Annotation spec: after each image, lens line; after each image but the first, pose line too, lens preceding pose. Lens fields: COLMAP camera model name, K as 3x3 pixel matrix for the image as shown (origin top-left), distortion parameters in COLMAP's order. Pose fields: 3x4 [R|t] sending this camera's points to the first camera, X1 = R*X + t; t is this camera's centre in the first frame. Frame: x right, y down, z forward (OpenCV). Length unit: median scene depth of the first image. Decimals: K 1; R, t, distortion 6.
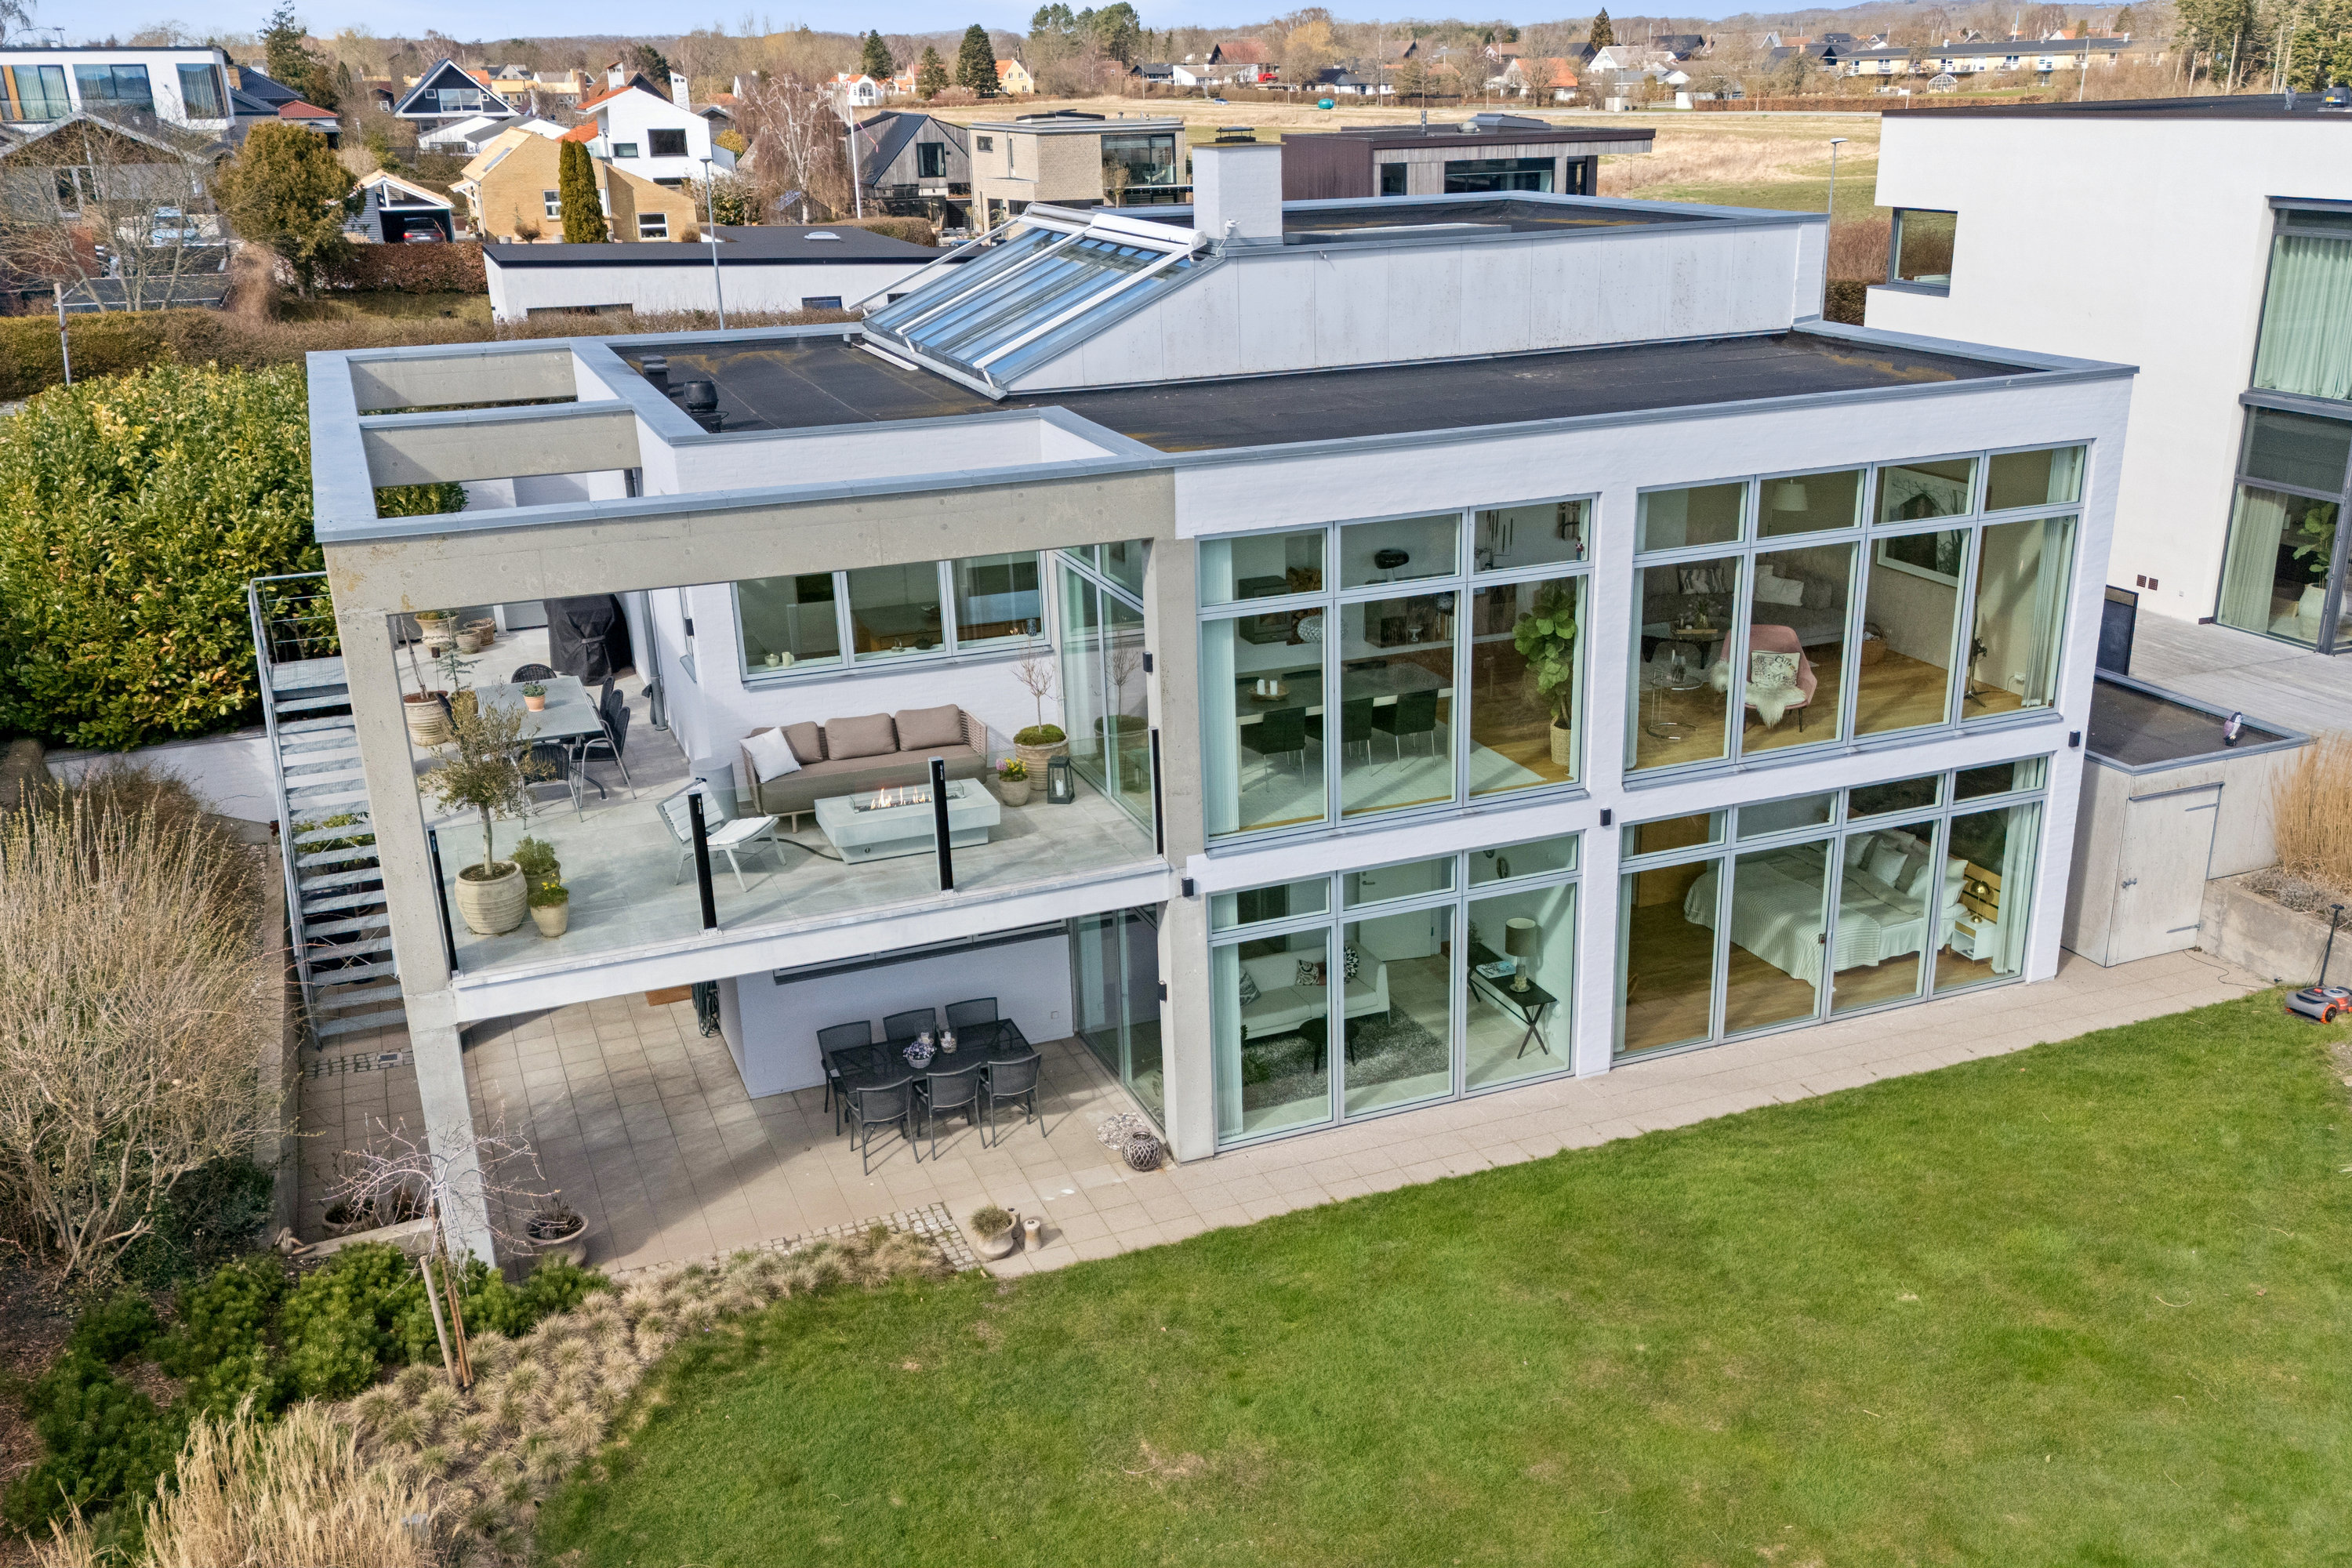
lens RADIAL K [[2001.6, 0, 1170.0], [0, 2001.6, 845.5], [0, 0, 1]] dist [0.093927, -0.116215]
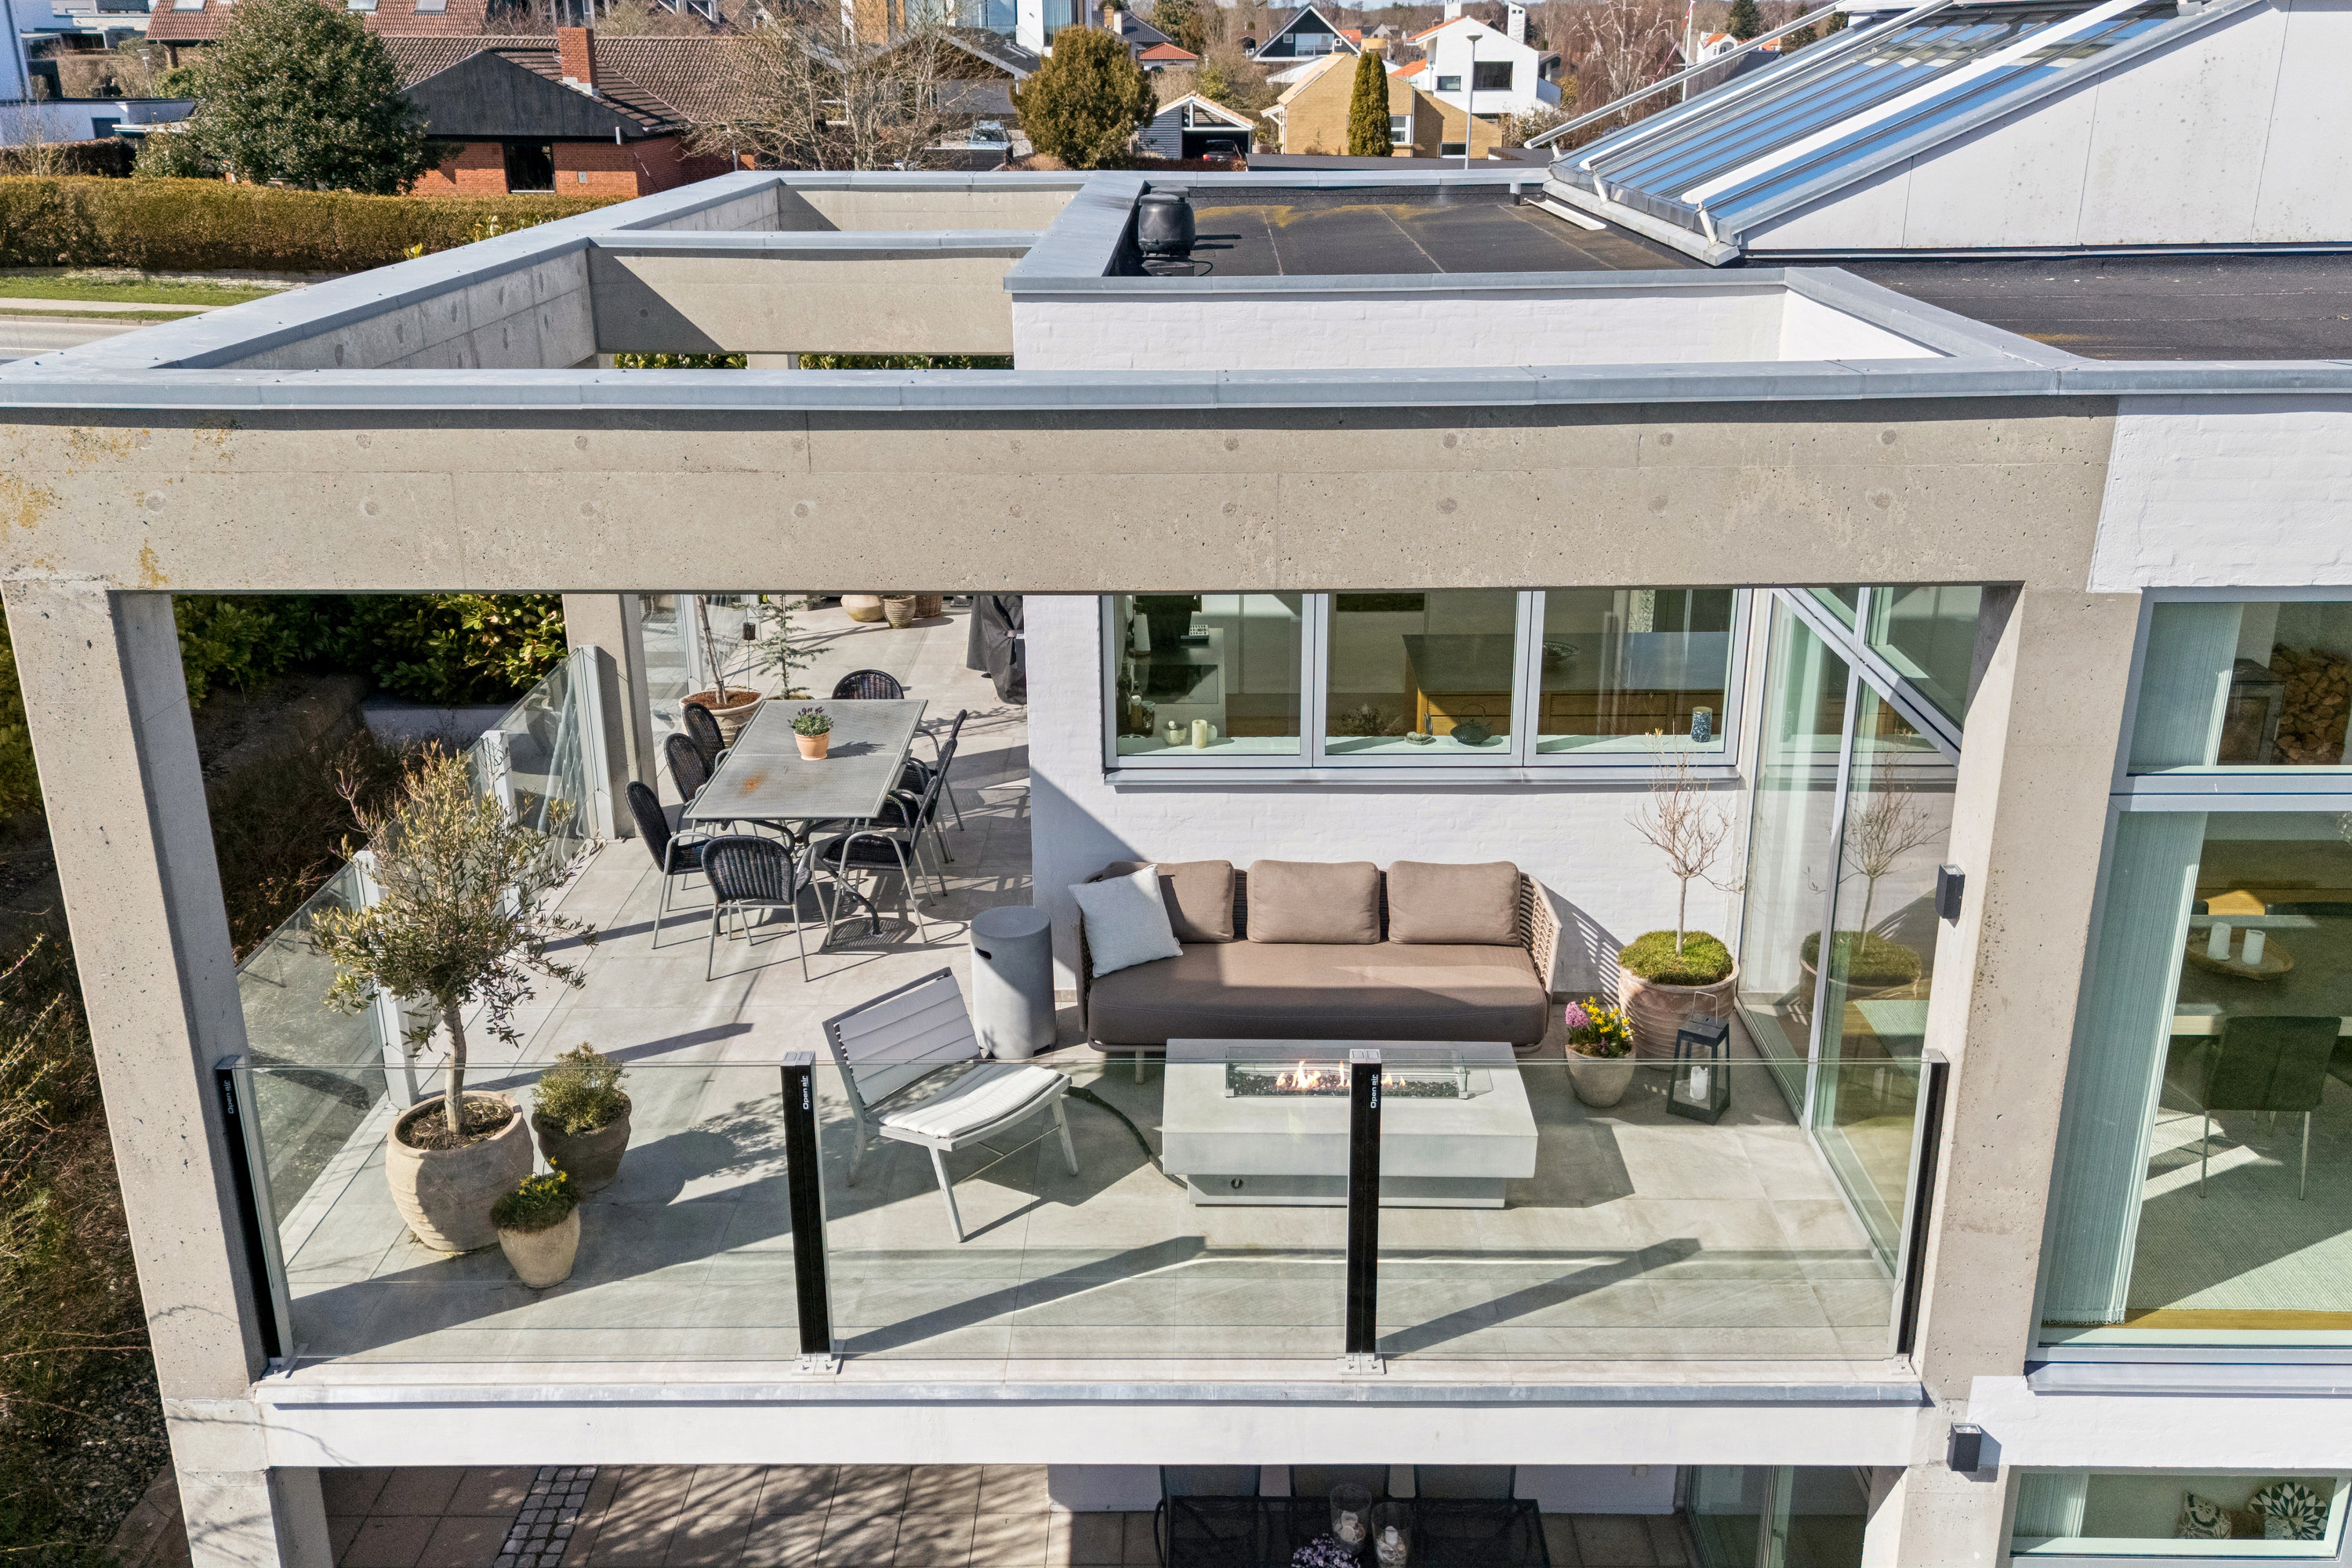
lens RADIAL K [[2001.6, 0, 1170.0], [0, 2001.6, 845.5], [0, 0, 1]] dist [0.093927, -0.116215]
pose [[0.925316, 0.153177, -0.346882, -0.014127], [-0.146534, 0.988160, 0.045472, -0.084342], [0.349740, 0.008754, 0.936806, 0.502725]]
